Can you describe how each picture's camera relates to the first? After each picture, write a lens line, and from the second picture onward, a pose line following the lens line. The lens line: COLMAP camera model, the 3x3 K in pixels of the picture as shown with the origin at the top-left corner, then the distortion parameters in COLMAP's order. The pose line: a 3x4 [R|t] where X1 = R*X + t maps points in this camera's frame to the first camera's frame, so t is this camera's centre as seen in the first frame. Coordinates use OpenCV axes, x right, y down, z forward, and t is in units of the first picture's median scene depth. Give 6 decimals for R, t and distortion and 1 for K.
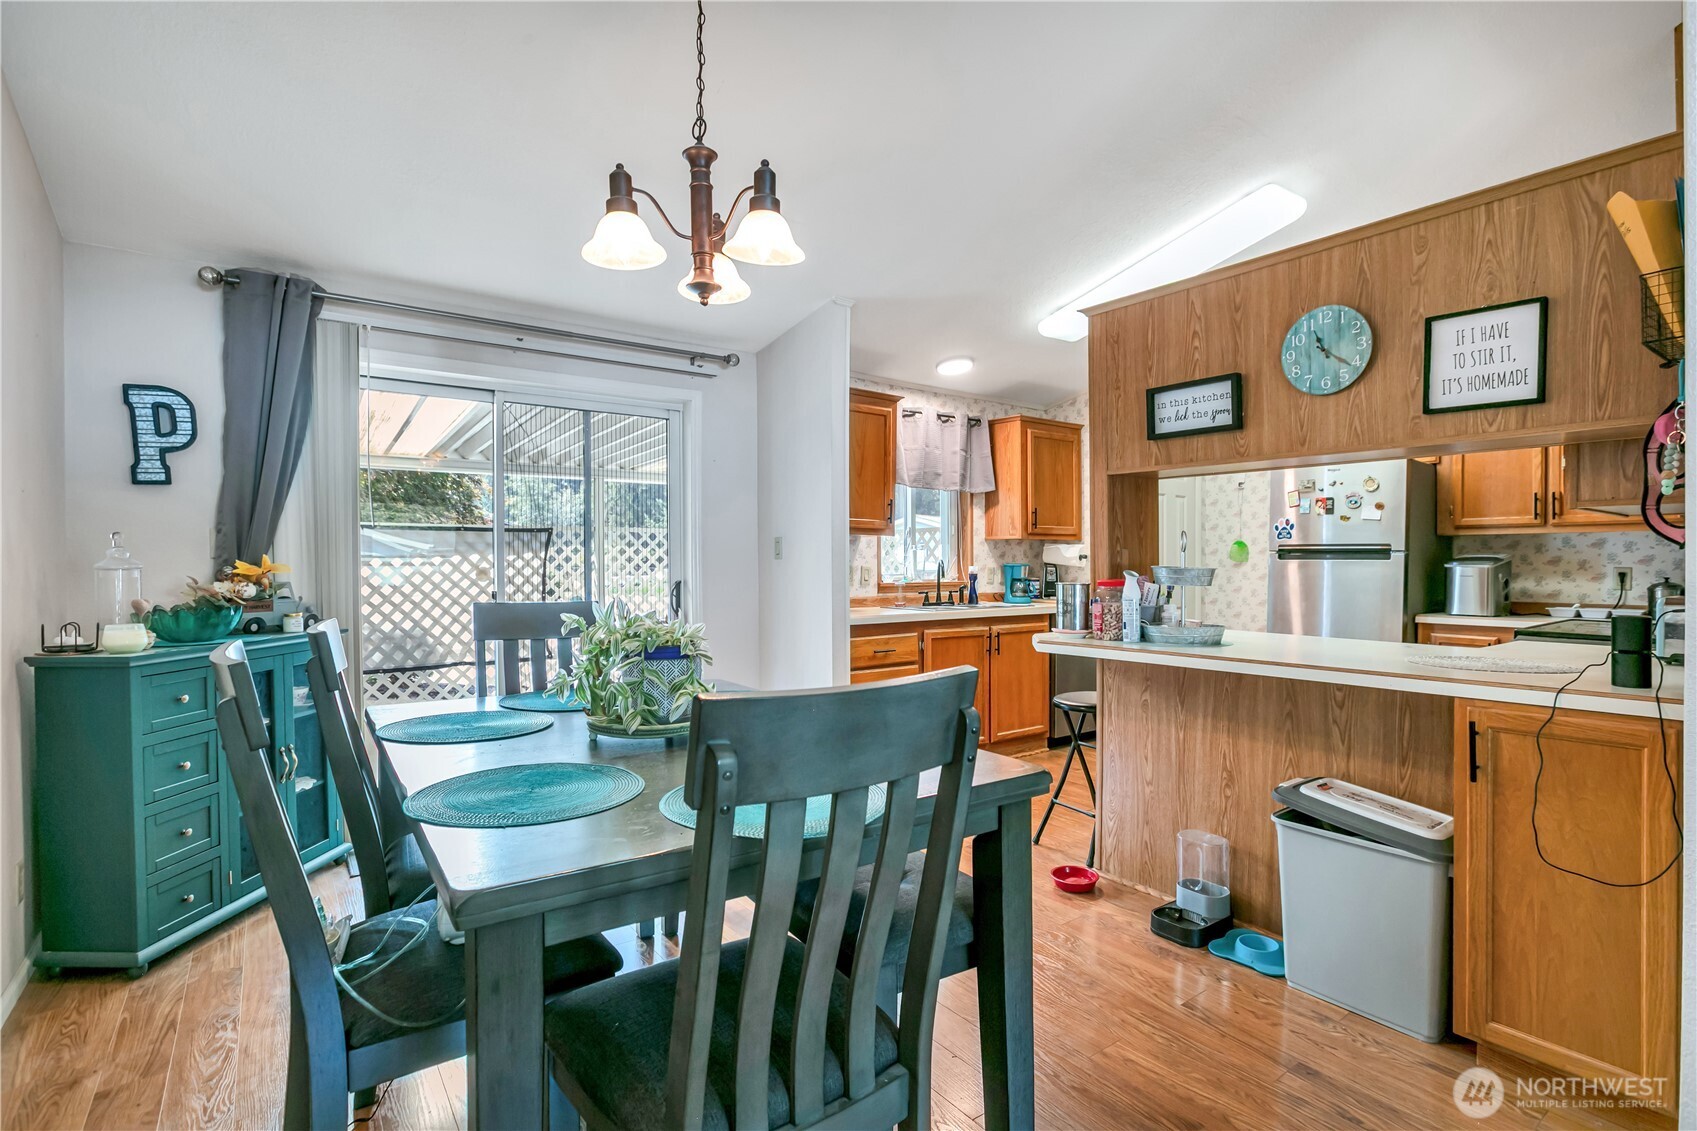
lens RADIAL K [[785.1, 0, 831.0], [0, 785.1, 567.7], [0, 0, 1]] dist [0.004832, -0.001221]
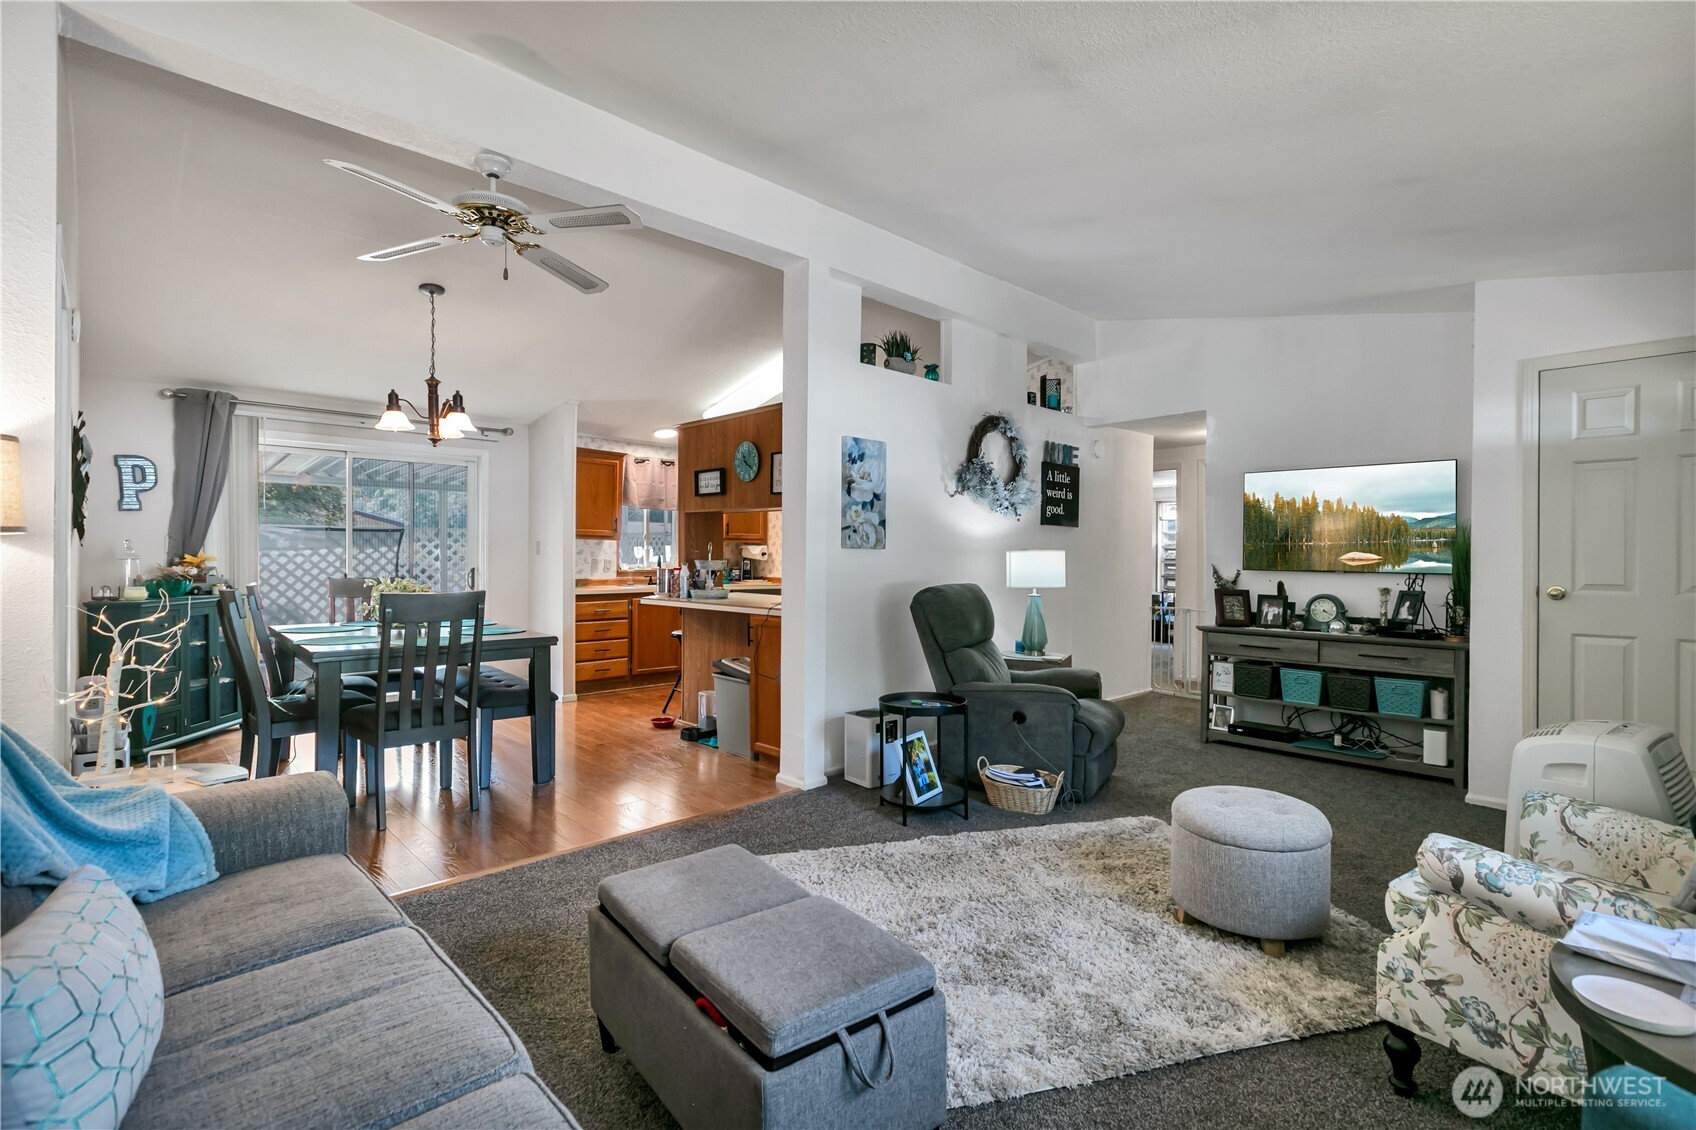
lens RADIAL K [[784.6, 0, 848.0], [0, 784.6, 555.3], [0, 0, 1]] dist [0.004832, -0.001221]
pose [[0.990609, 0.005643, 0.136606, 0.472519], [-0.004772, 0.999966, -0.006702, -0.002167], [-0.136639, 0.005988, 0.990603, -0.934106]]
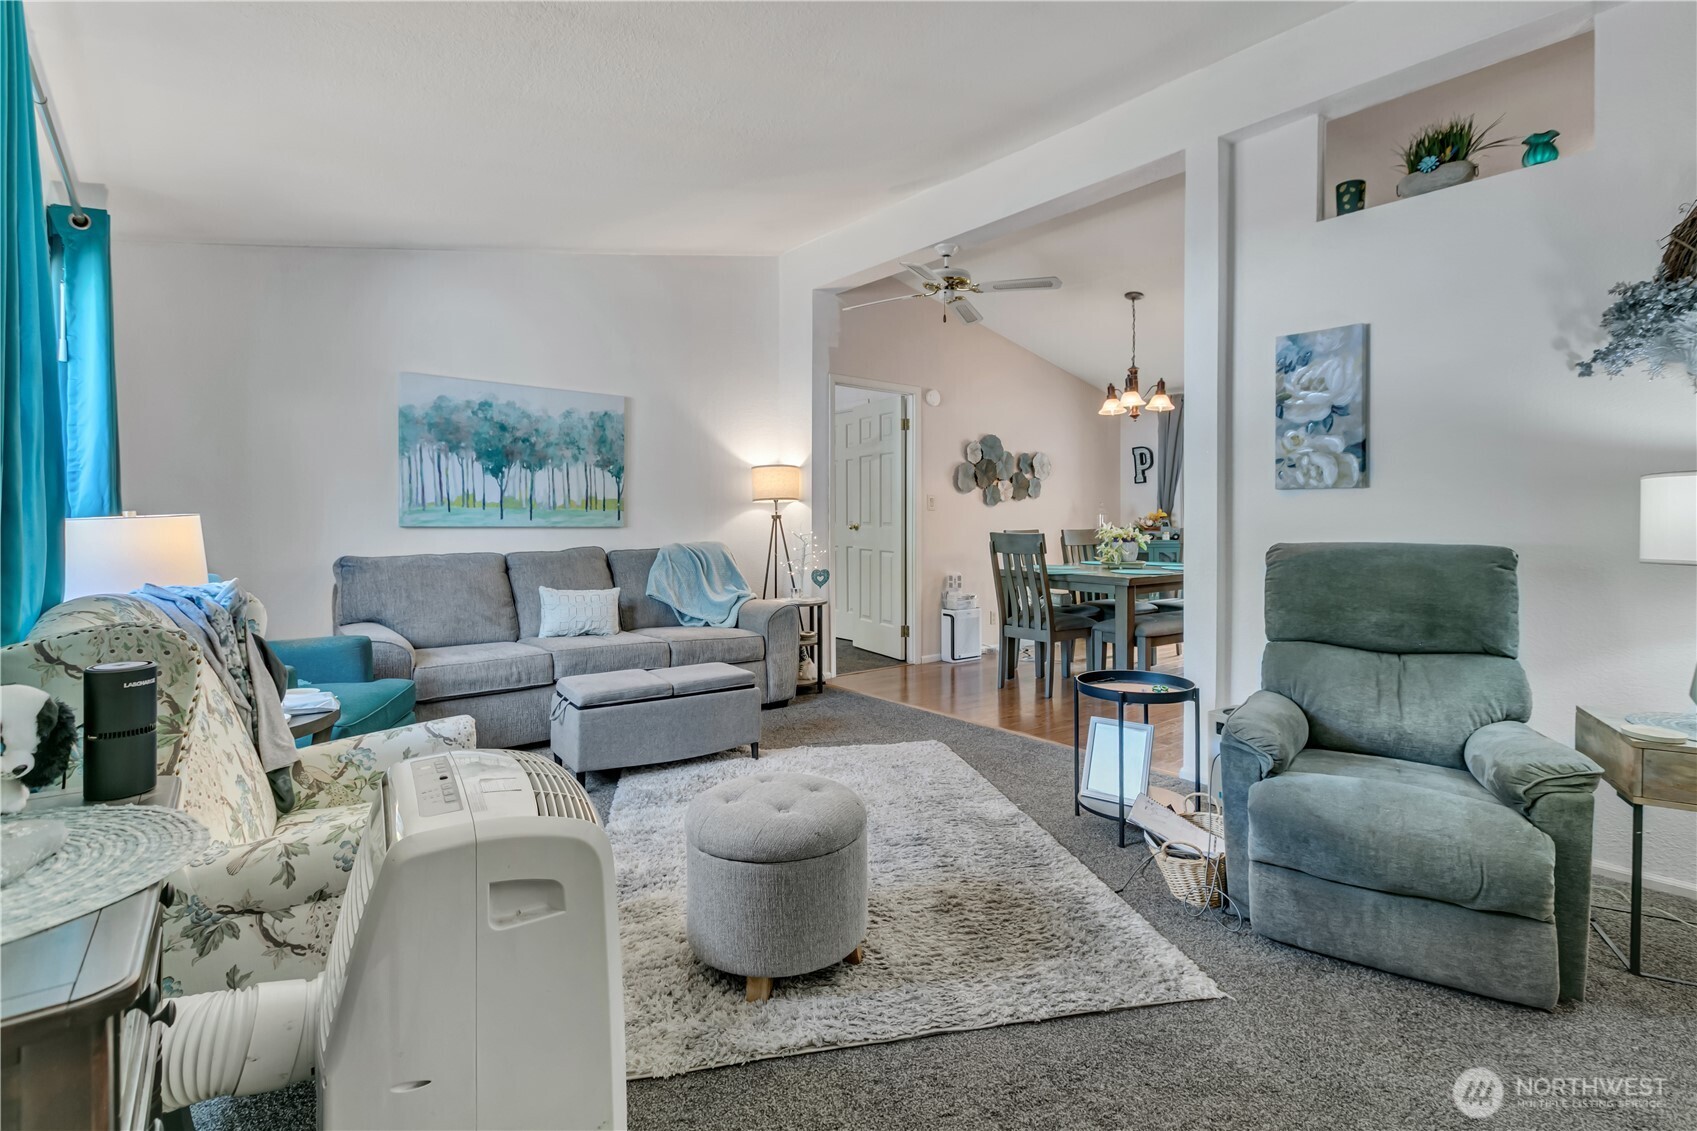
lens RADIAL K [[785.1, 0, 871.2], [0, 785.1, 513.9], [0, 0, 1]] dist [0.004832, -0.001221]
pose [[0.096120, -0.003313, -0.995364, 1.650589], [-0.008750, 0.999953, -0.004173, 0.016293], [0.995331, 0.009110, 0.096086, -0.158274]]
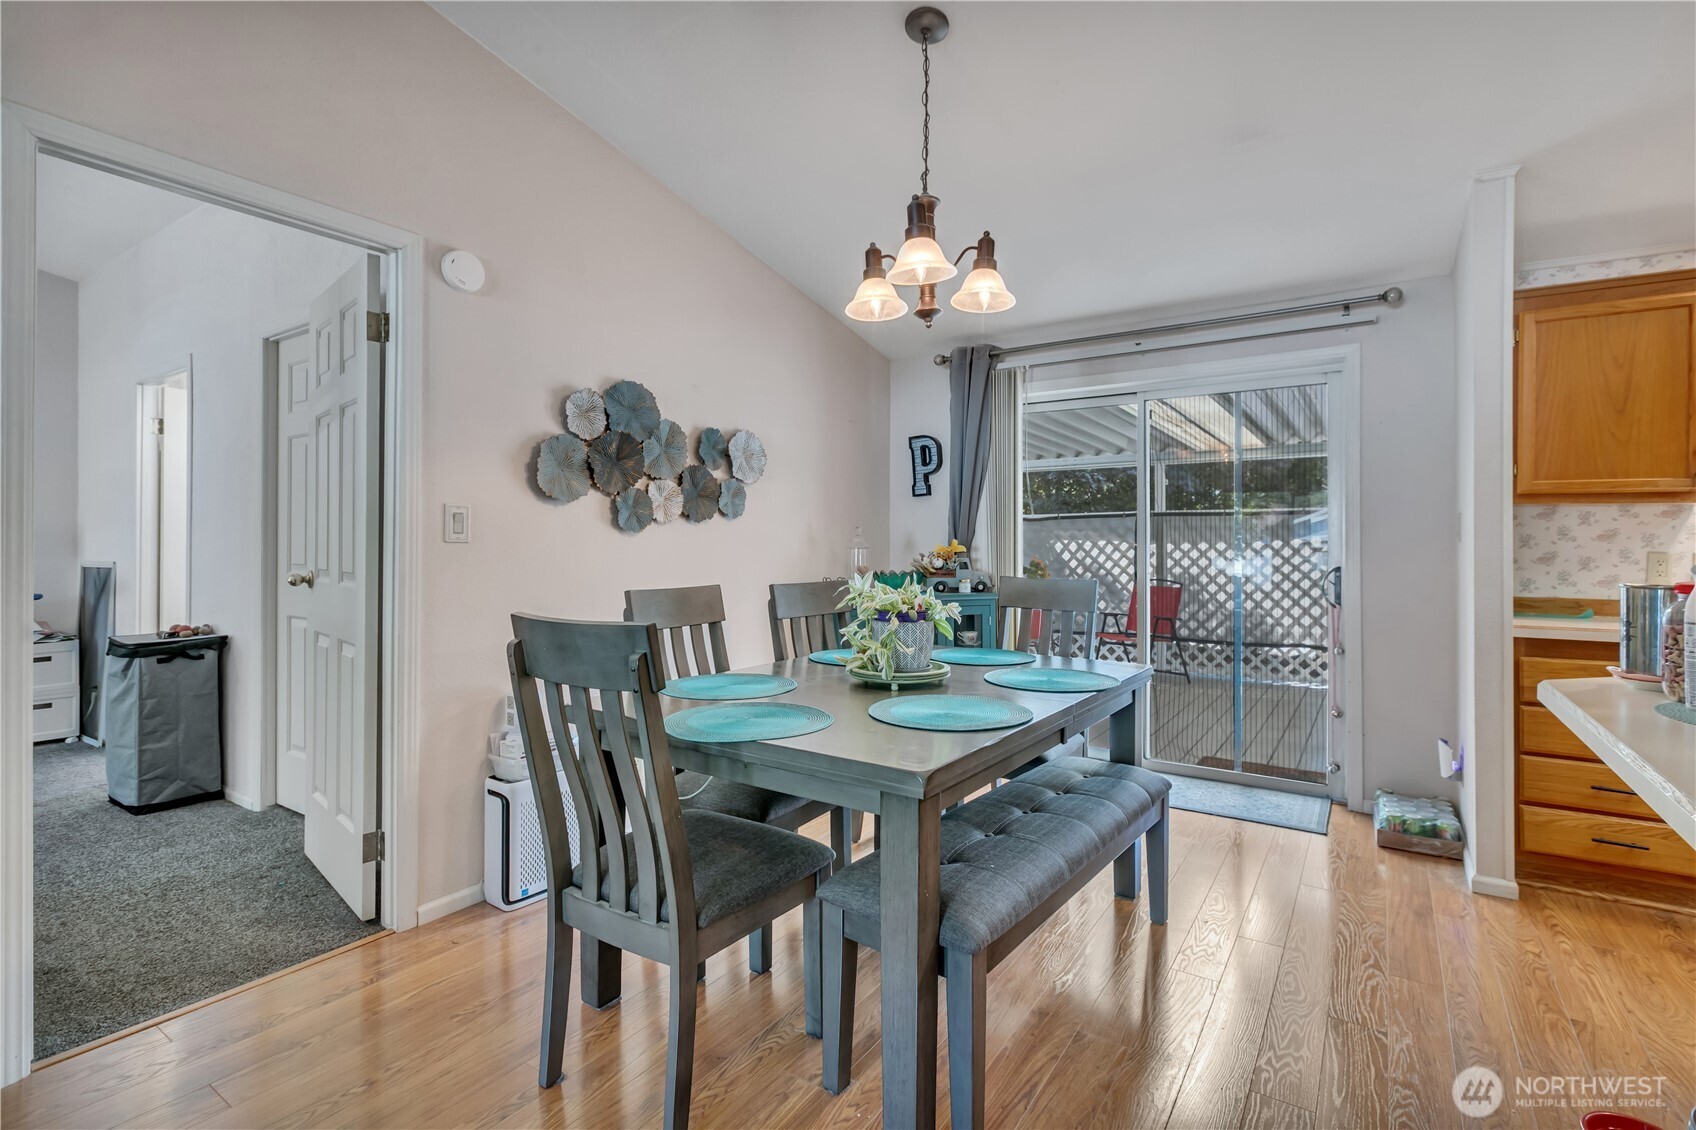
lens RADIAL K [[784.6, 0, 891.3], [0, 784.6, 526.3], [0, 0, 1]] dist [0.004832, -0.001221]
pose [[0.398044, -0.020319, -0.917141, 0.569214], [-0.008645, 0.999627, -0.025899, -0.002556], [0.917325, 0.018238, 0.397720, 0.295716]]
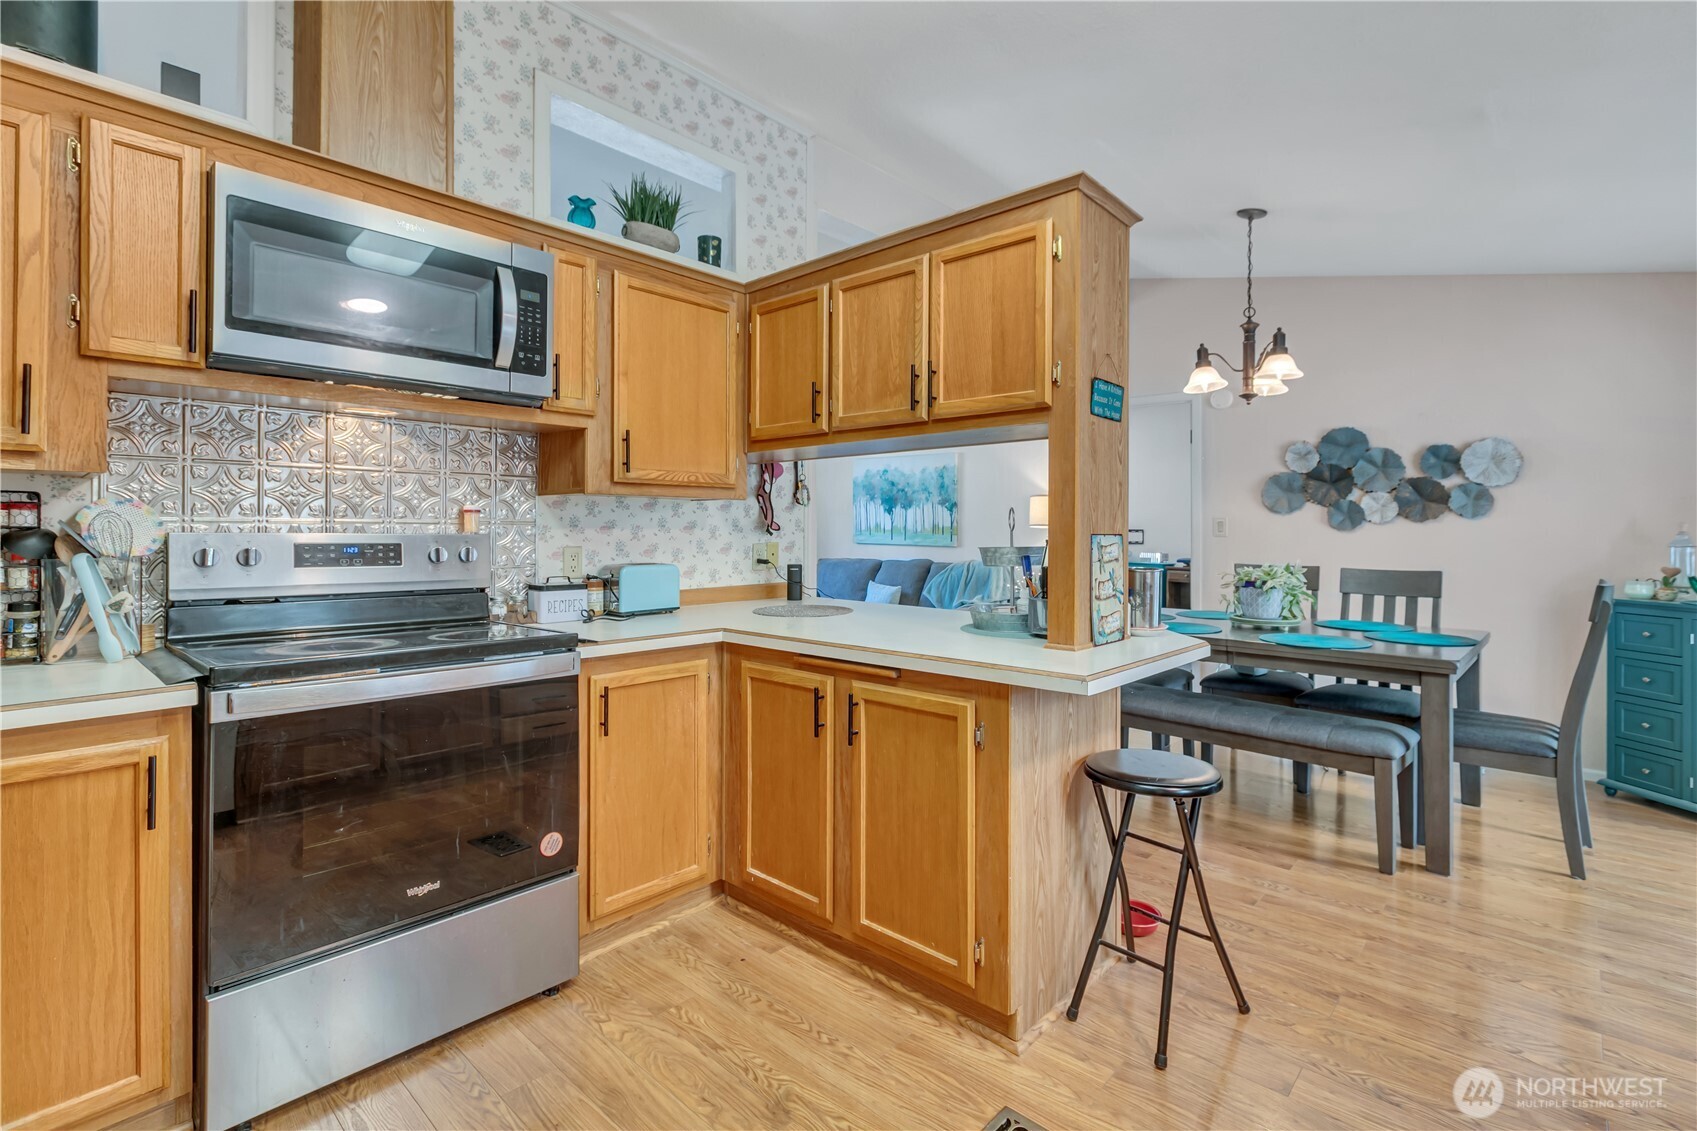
lens RADIAL K [[785.1, 0, 859.1], [0, 785.1, 521.4], [0, 0, 1]] dist [0.004832, -0.001221]
pose [[-0.975075, -0.009223, -0.221685, 0.733521], [-0.008984, 0.999957, -0.002085, -0.024982], [0.221694, -0.000041, -0.975116, 1.675540]]
